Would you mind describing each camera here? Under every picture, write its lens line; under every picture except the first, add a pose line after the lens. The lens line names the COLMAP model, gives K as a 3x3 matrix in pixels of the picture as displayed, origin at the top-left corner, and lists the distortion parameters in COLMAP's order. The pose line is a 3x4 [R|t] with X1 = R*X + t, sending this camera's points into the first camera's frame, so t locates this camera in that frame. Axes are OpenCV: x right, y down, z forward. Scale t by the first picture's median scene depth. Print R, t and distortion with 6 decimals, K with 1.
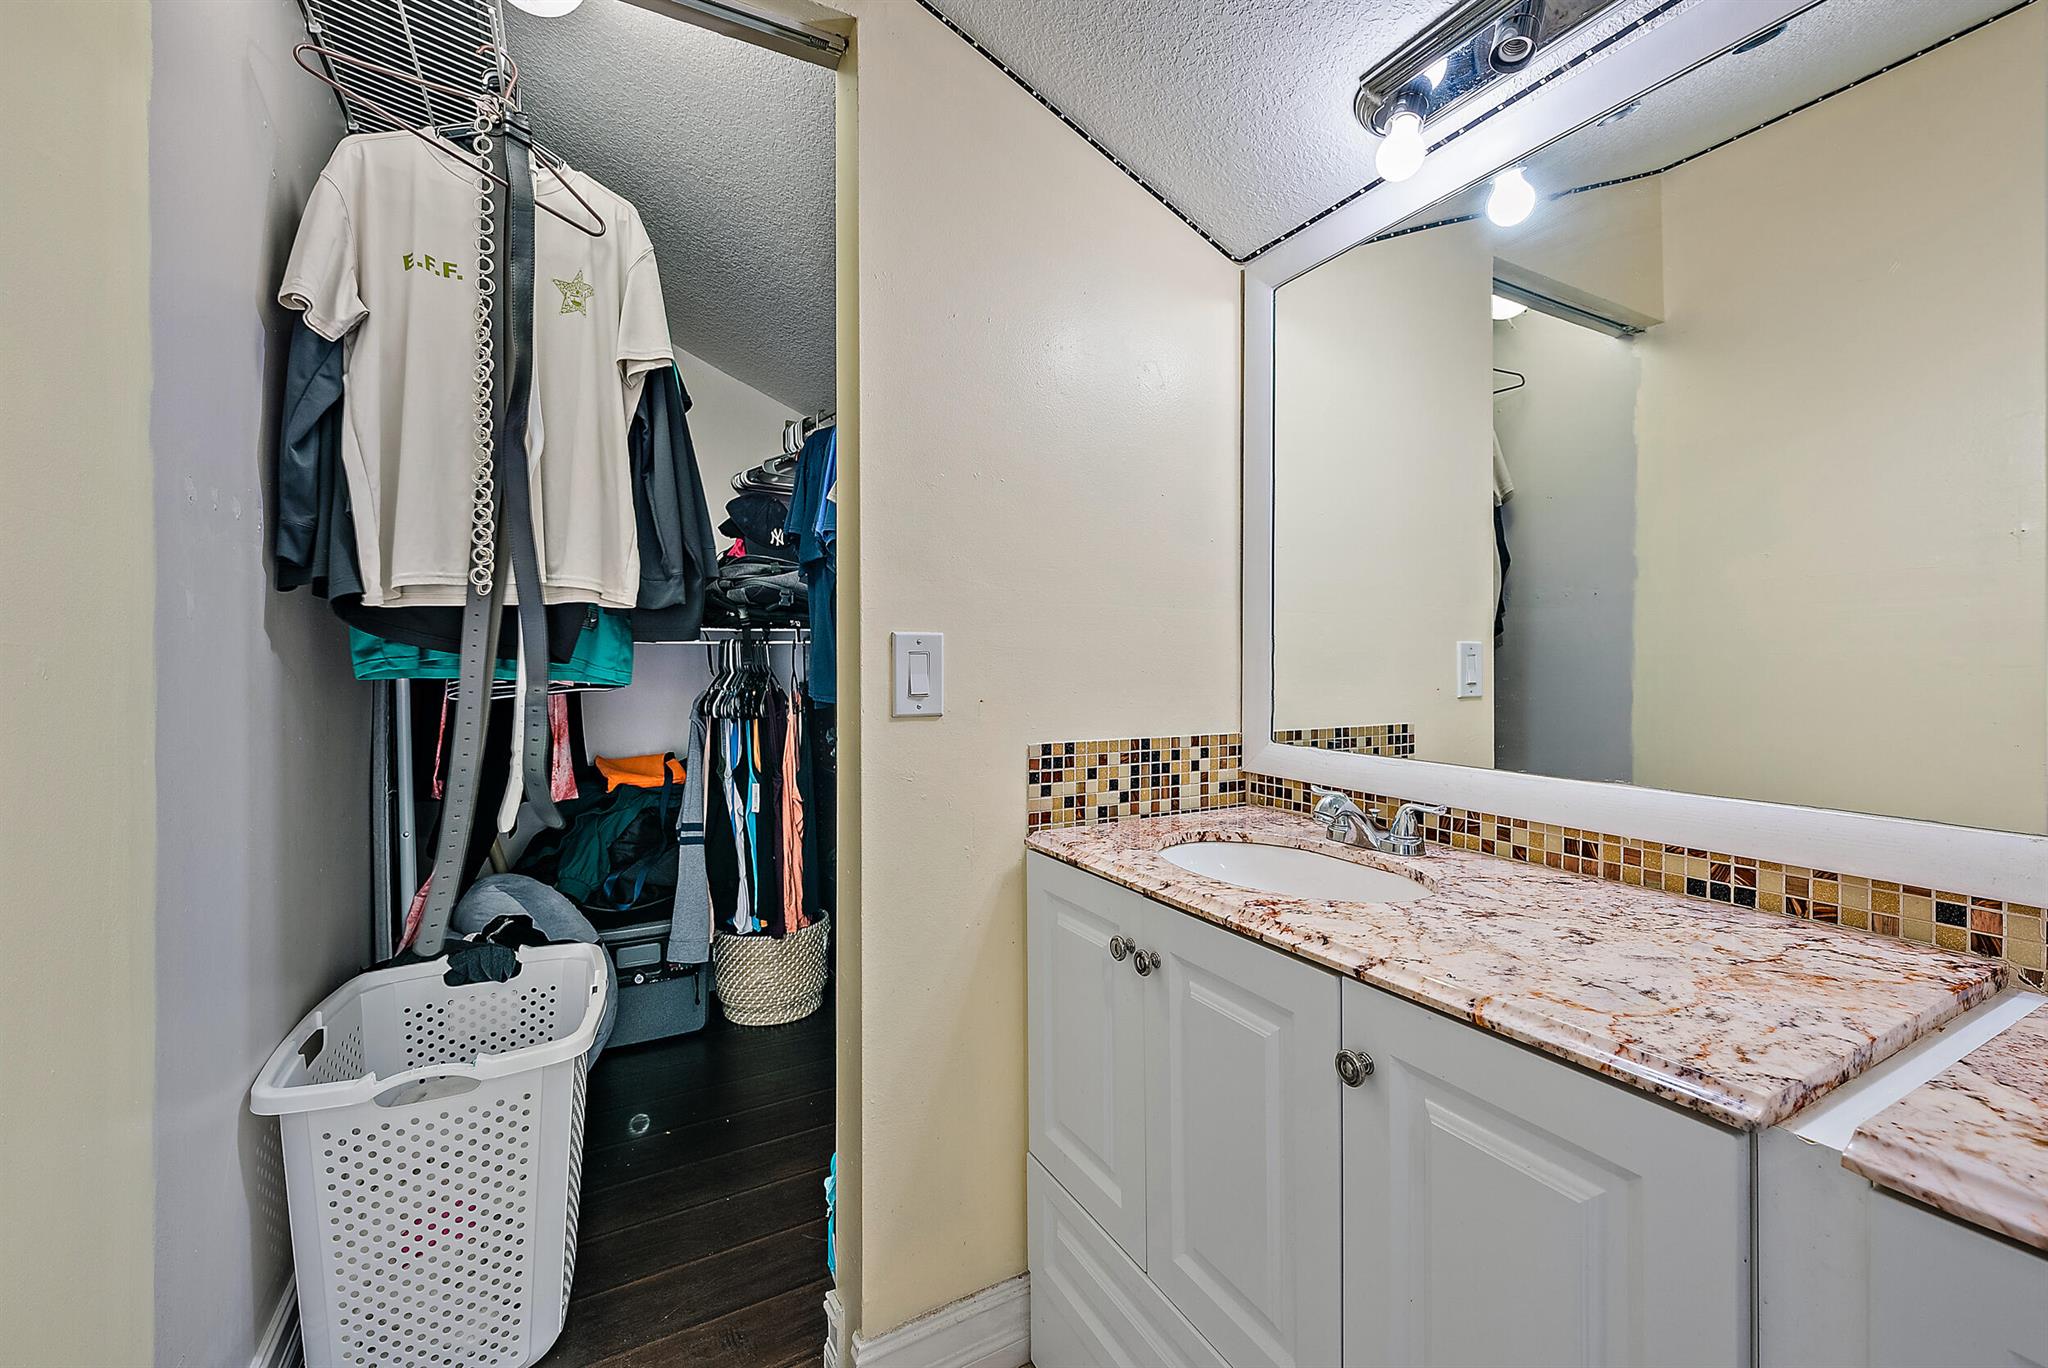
lens RADIAL K [[837.2, 0, 1019.7], [0, 837.2, 662.3], [0, 0, 1]] dist [-0.000952, -0.000203]
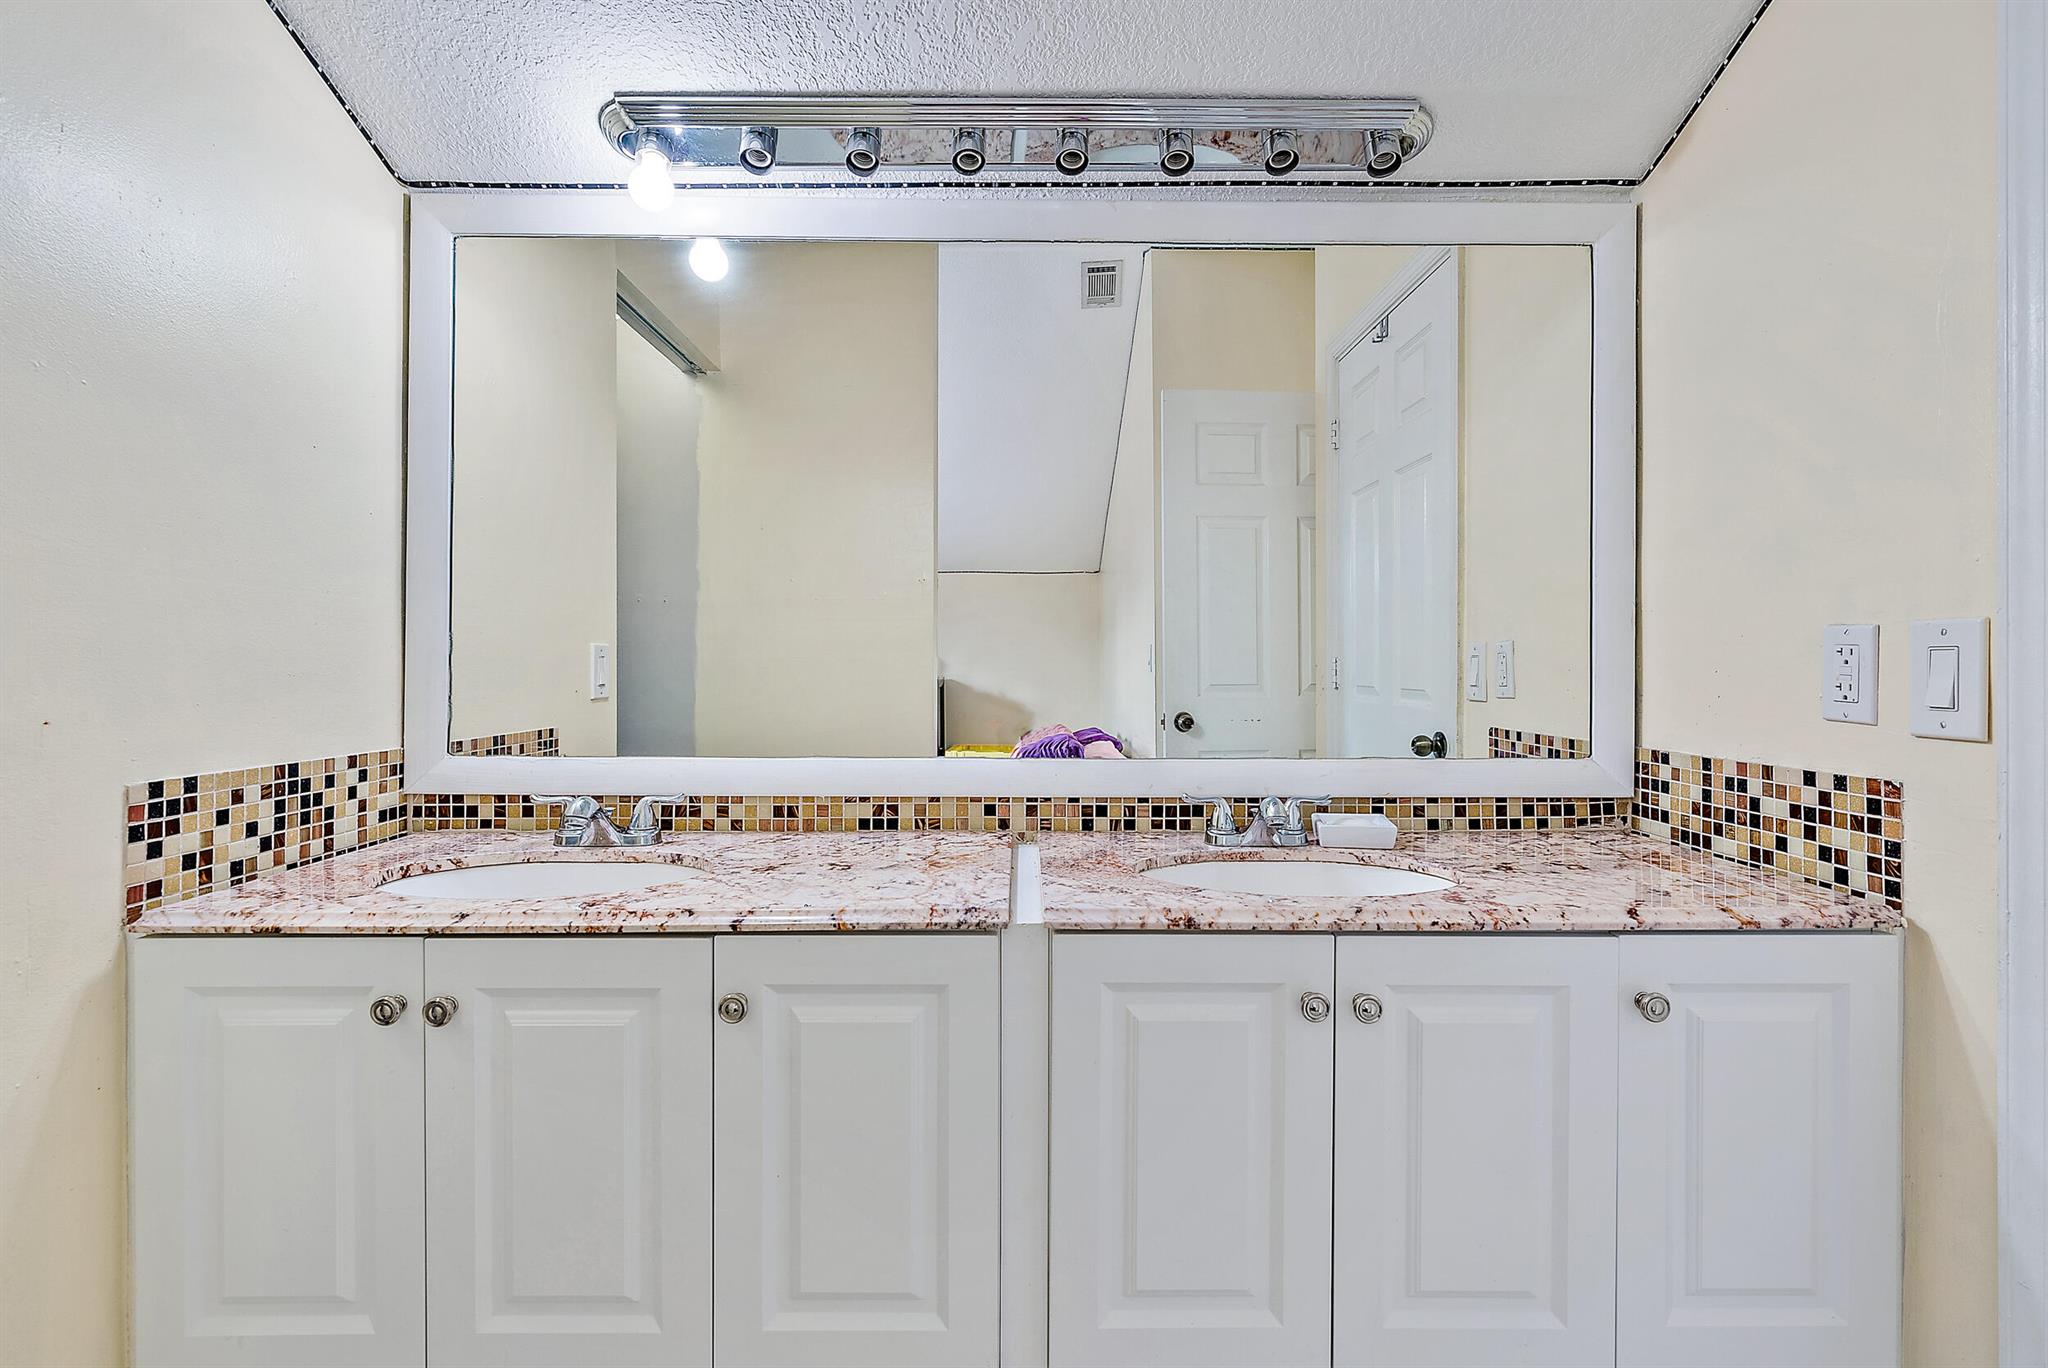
lens RADIAL K [[957.7, 0, 1028.3], [0, 957.7, 659.6], [0, 0, 1]] dist [0.001181, 0.000087]
pose [[0.468321, 0.005803, 0.883540, -0.411824], [-0.000563, 0.999980, -0.006270, 0.003170], [-0.883558, 0.002438, 0.468315, 0.004672]]
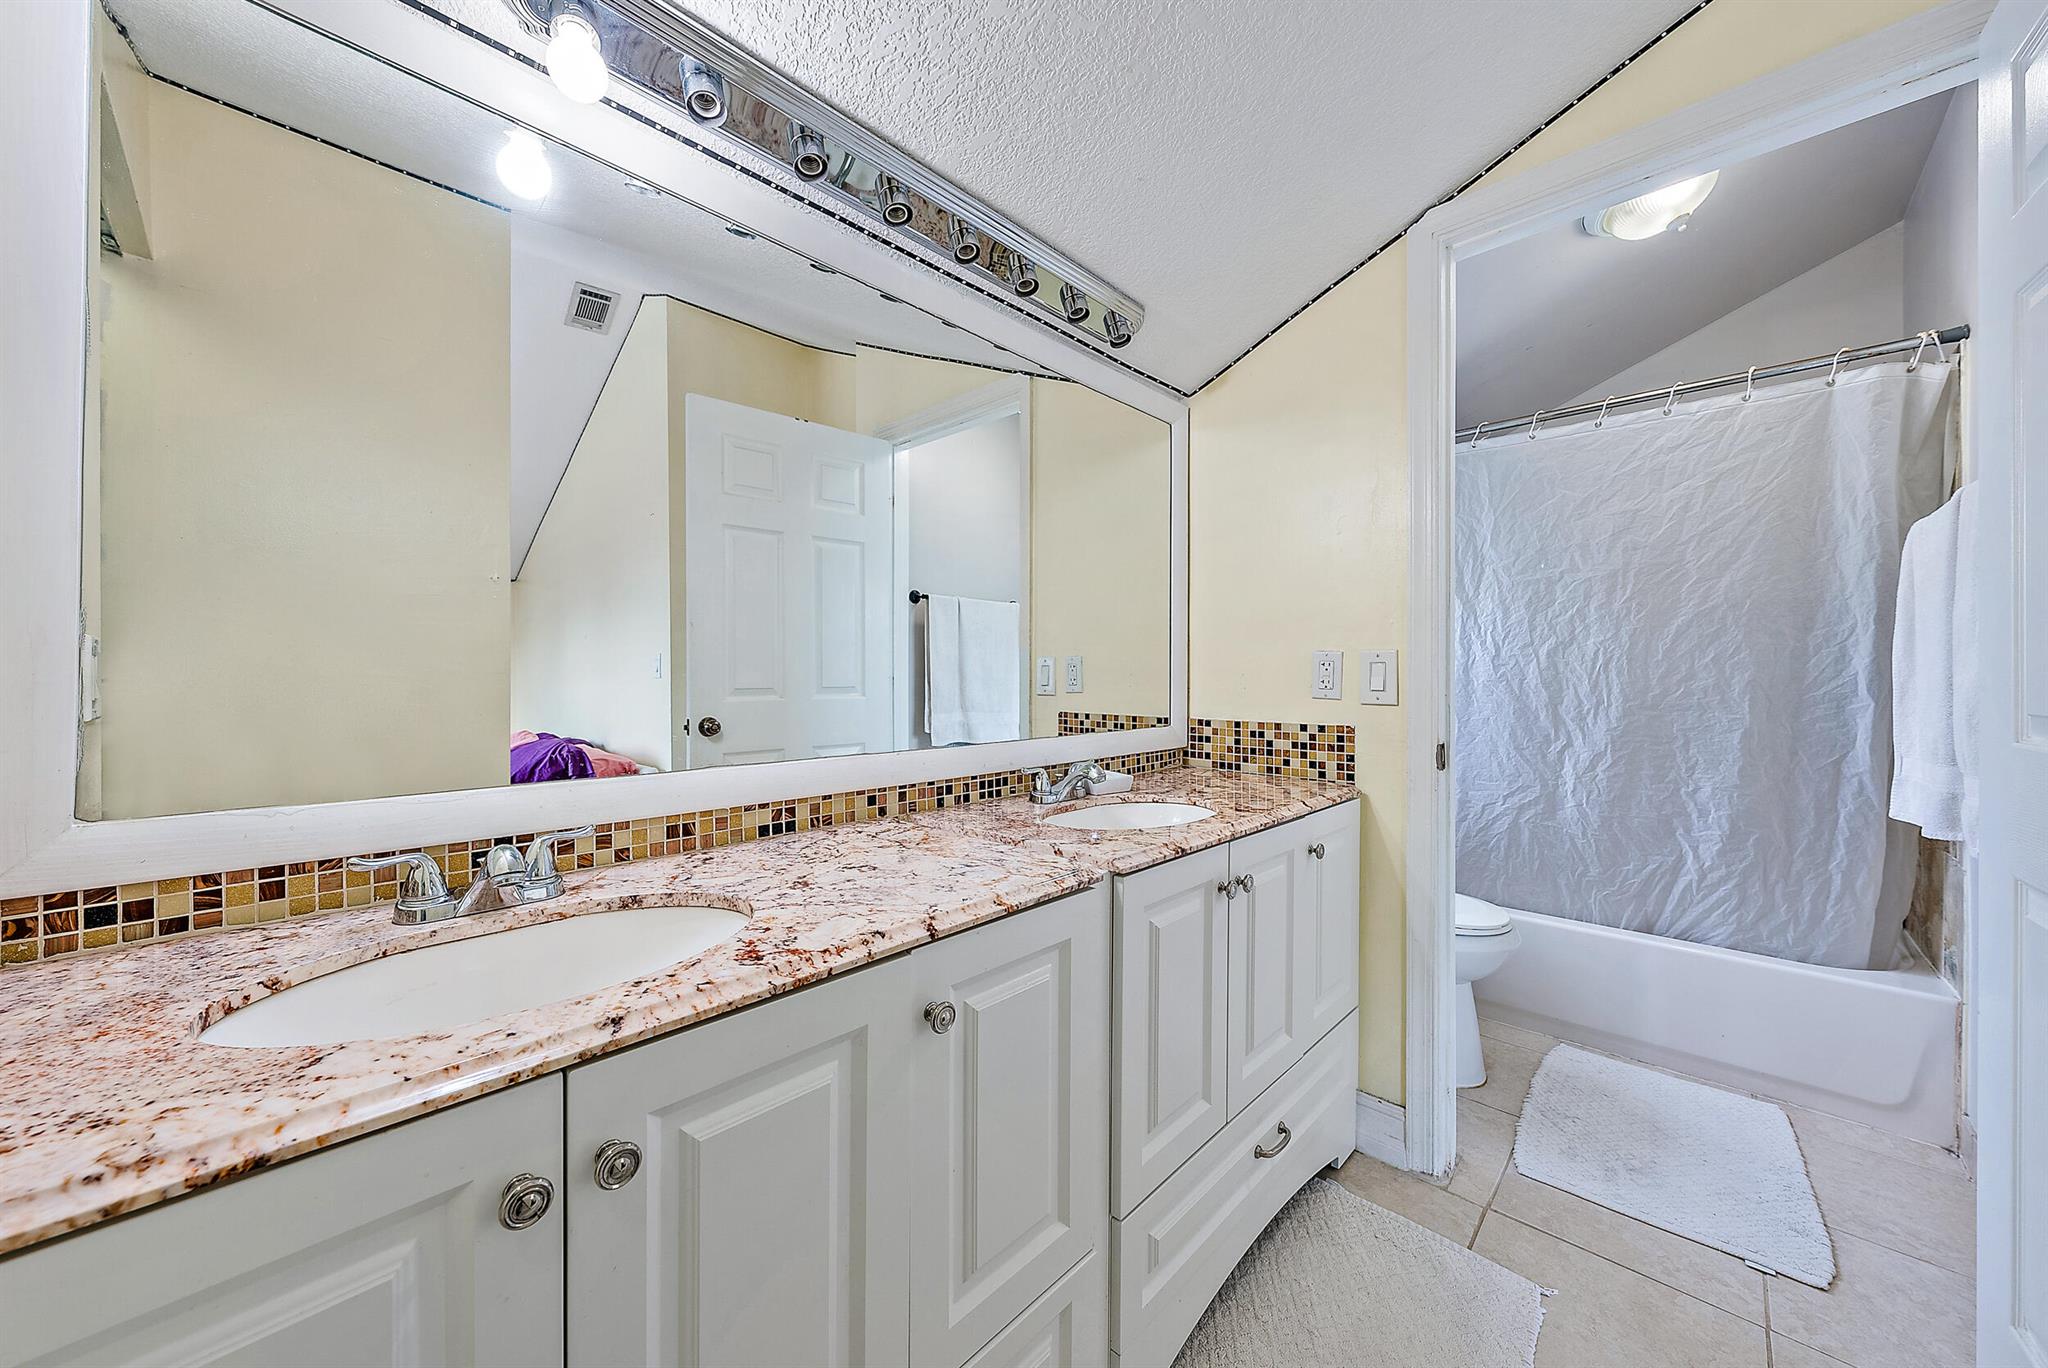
lens RADIAL K [[738.5, 0, 1029.9], [0, 738.5, 675.0], [0, 0, 1]] dist [-0.005228, 0.000111]
pose [[-0.323492, -0.001944, 0.946229, -0.416817], [-0.000693, 0.999998, 0.001818, 0.007701], [-0.946230, -0.000068, -0.323493, 0.837725]]
